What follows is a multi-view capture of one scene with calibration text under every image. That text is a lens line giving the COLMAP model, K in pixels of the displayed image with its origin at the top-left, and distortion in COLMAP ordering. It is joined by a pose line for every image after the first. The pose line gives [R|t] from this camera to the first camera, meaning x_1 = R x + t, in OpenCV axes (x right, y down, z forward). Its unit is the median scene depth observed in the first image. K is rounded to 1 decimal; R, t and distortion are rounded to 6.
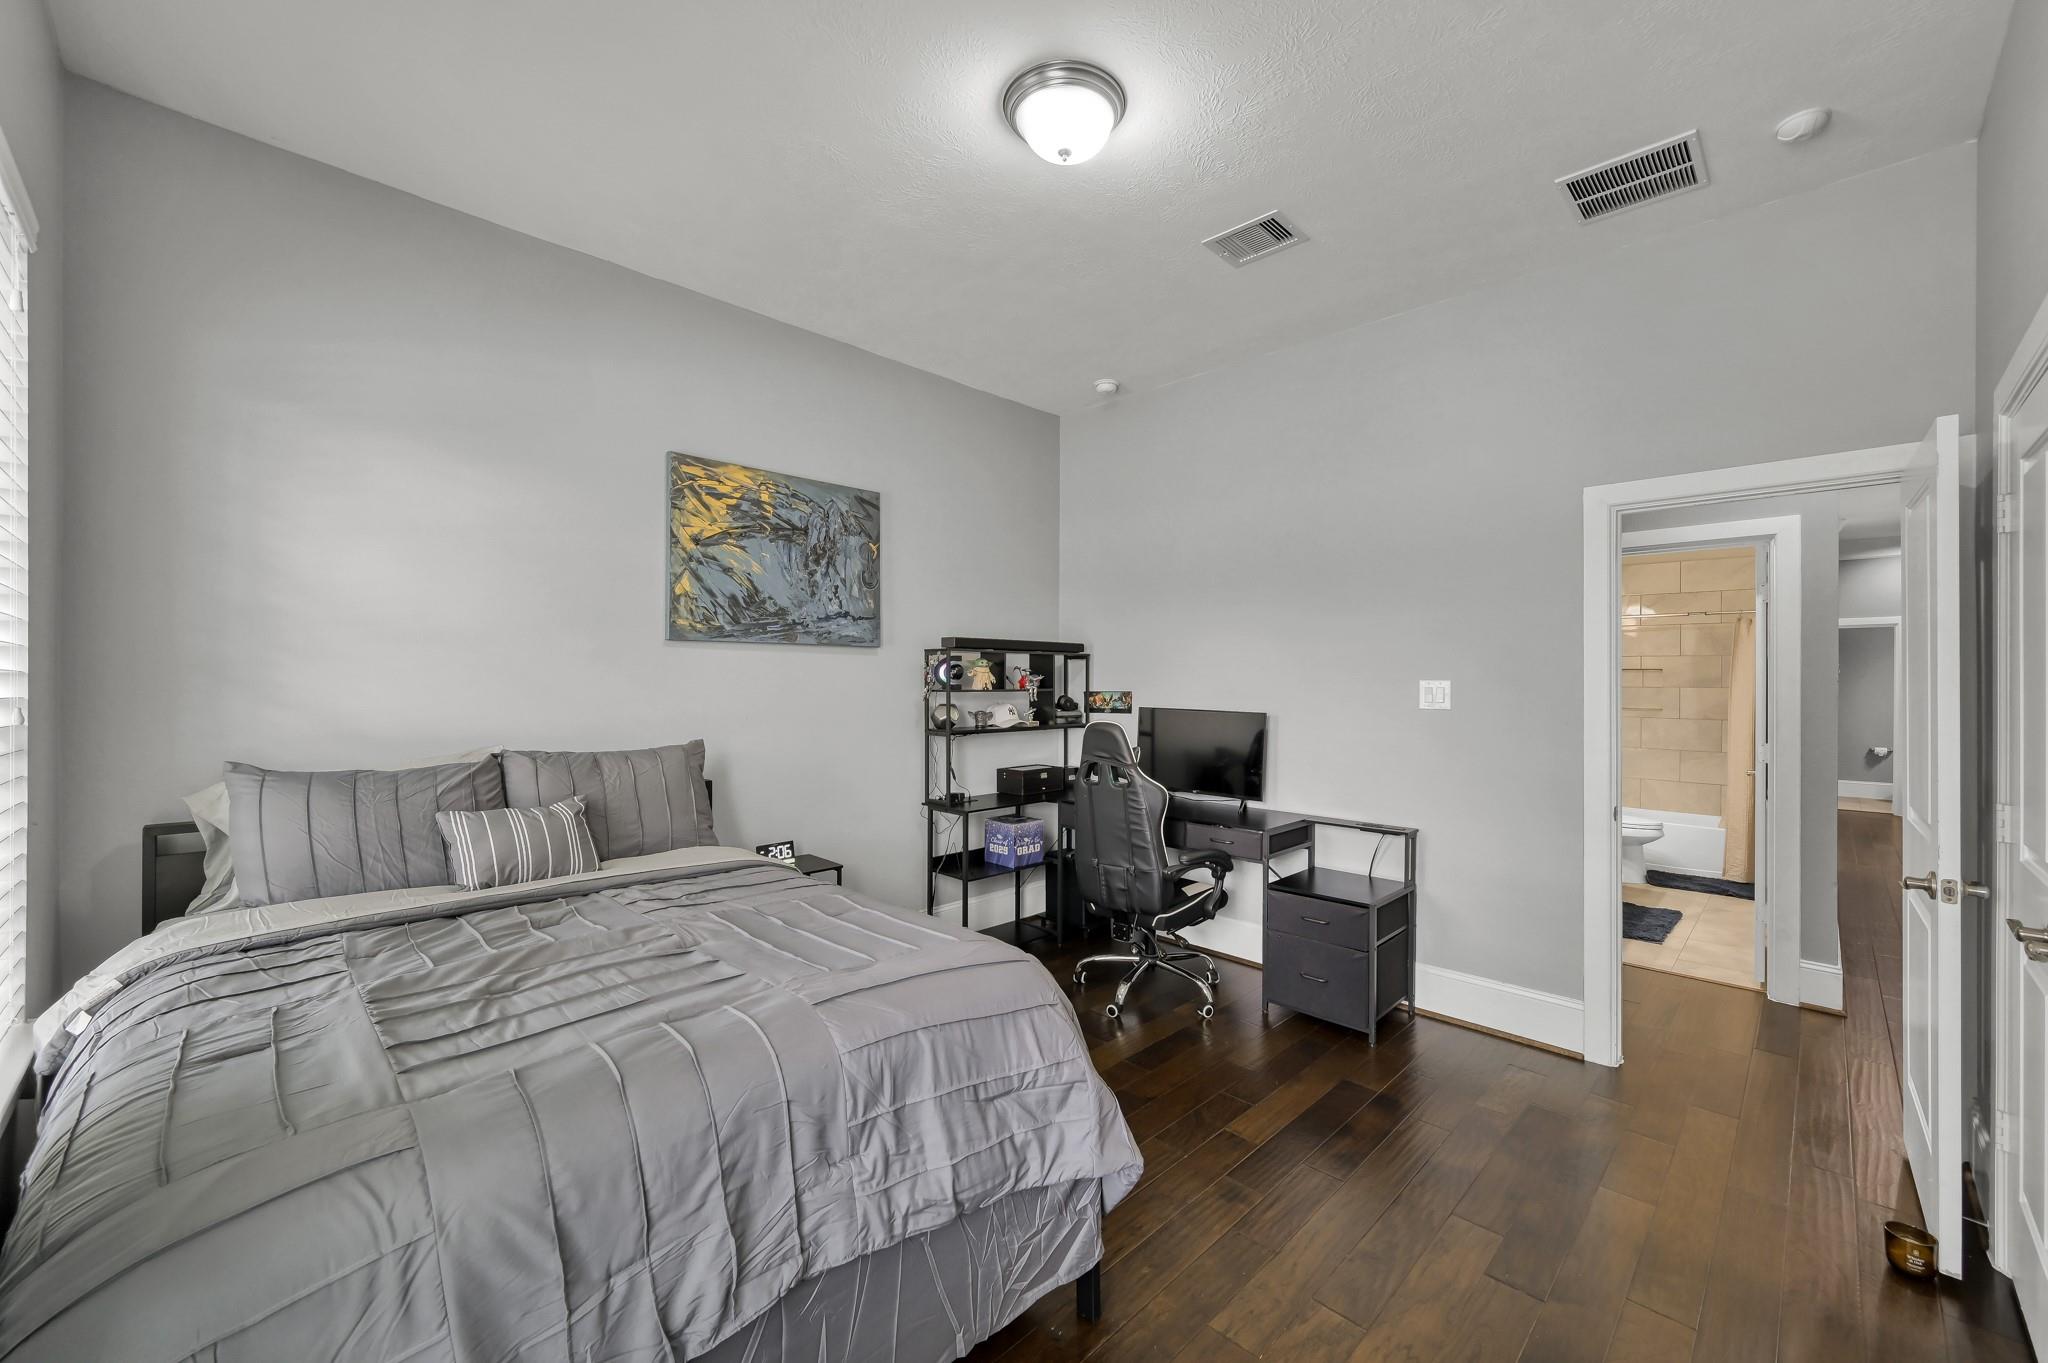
lens RADIAL K [[804.2, 0, 1024.0], [0, 804.2, 681.5], [0, 0, 1]] dist [-0.002353, 0.000287]
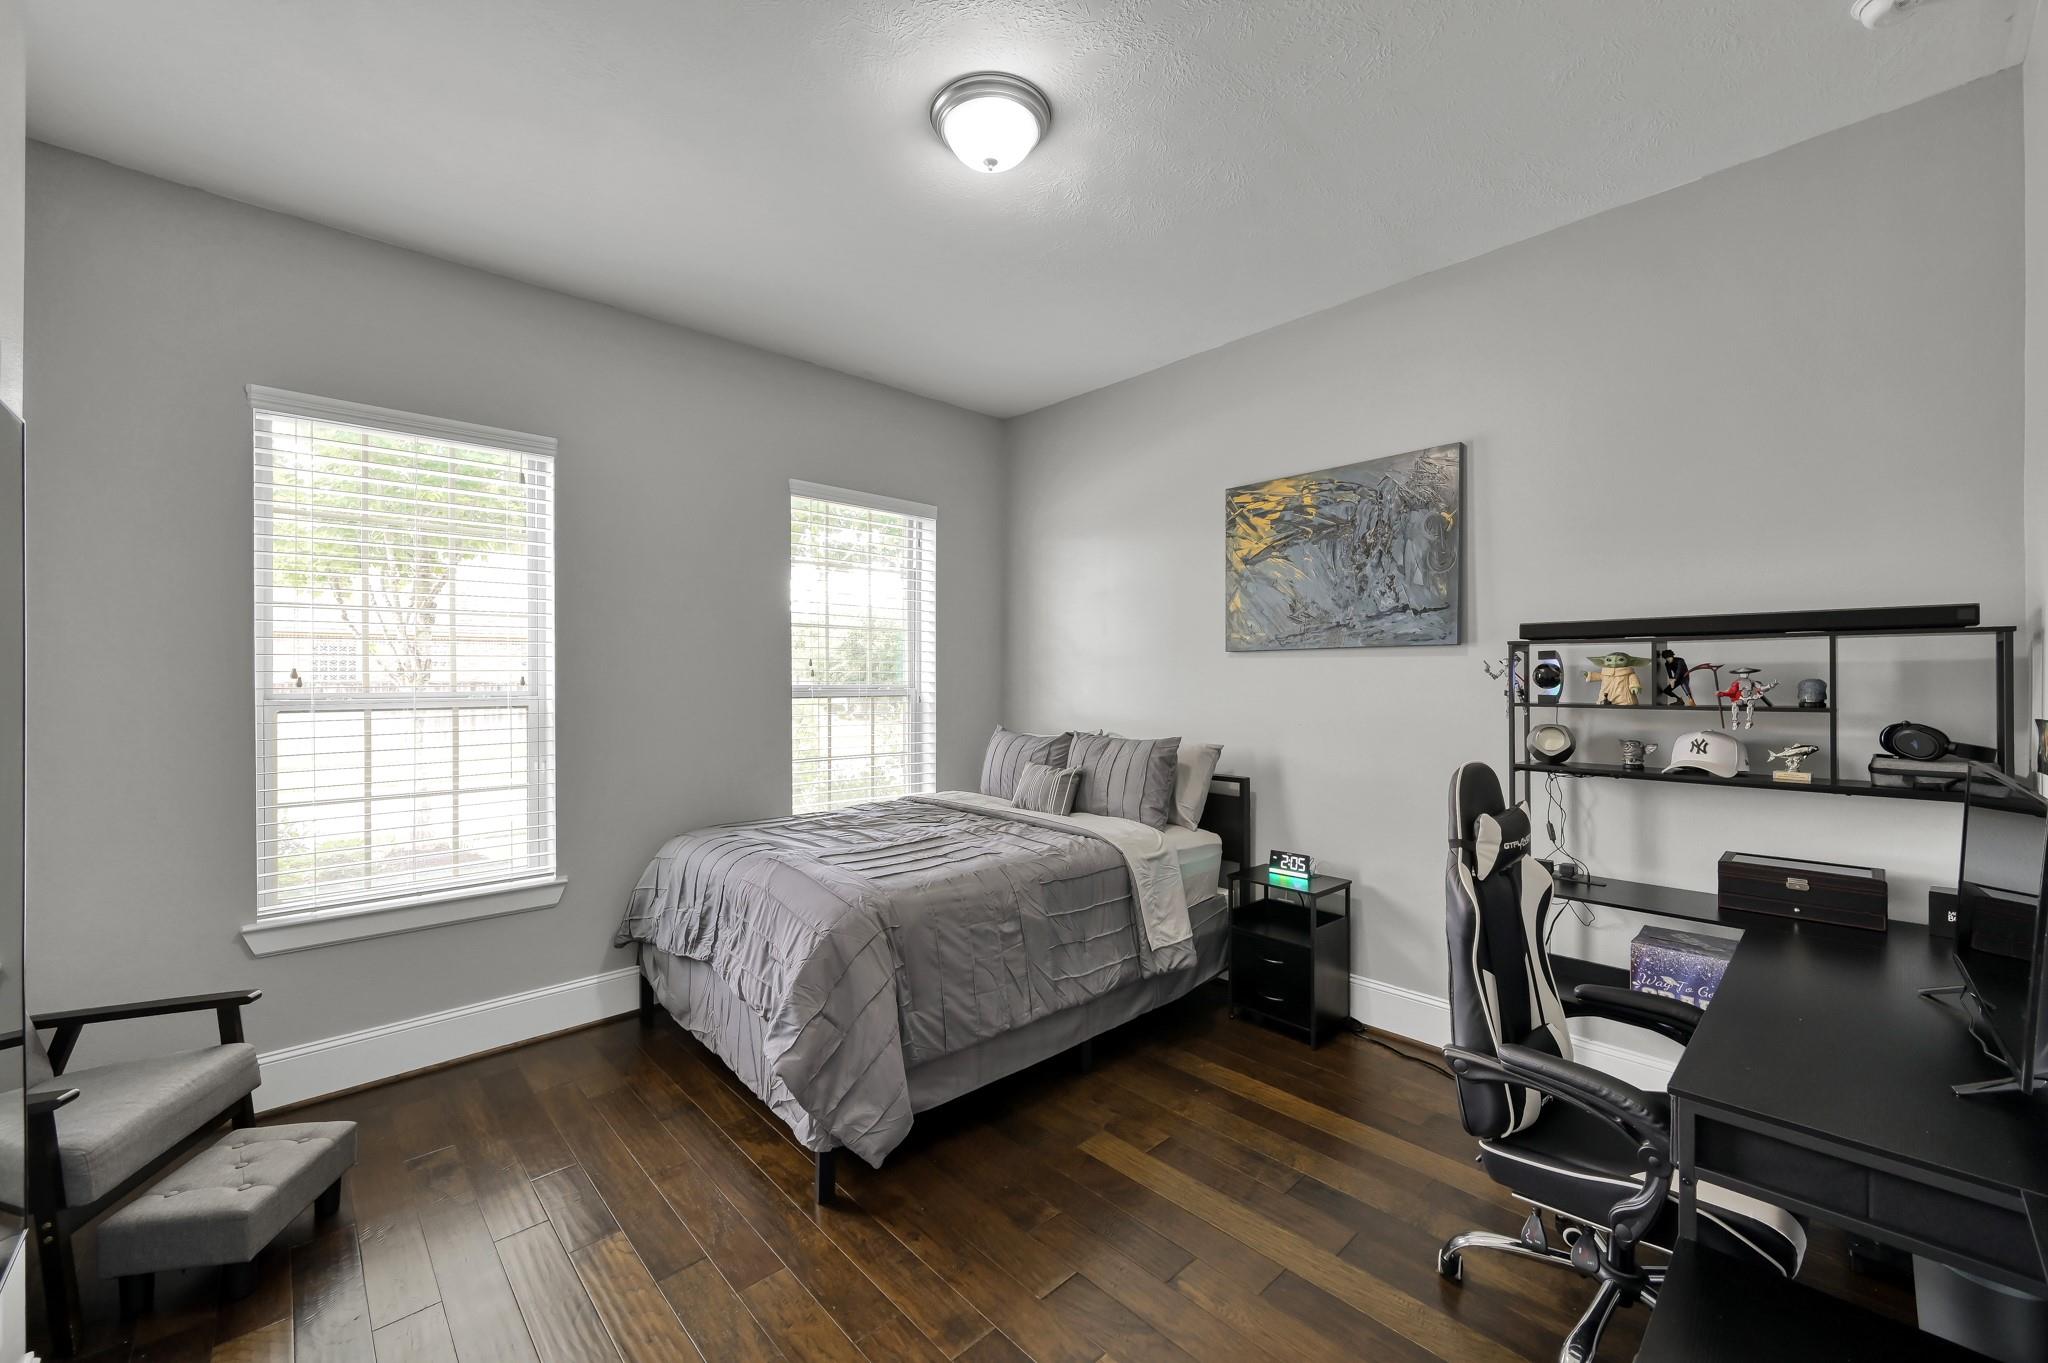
lens RADIAL K [[804.2, 0, 1024.0], [0, 804.2, 681.5], [0, 0, 1]] dist [-0.002353, 0.000287]
pose [[-0.029506, -0.000391, -0.999565, 0.667968], [-0.001358, 0.999999, -0.000351, -0.007580], [0.999564, 0.001347, -0.029506, 0.683620]]
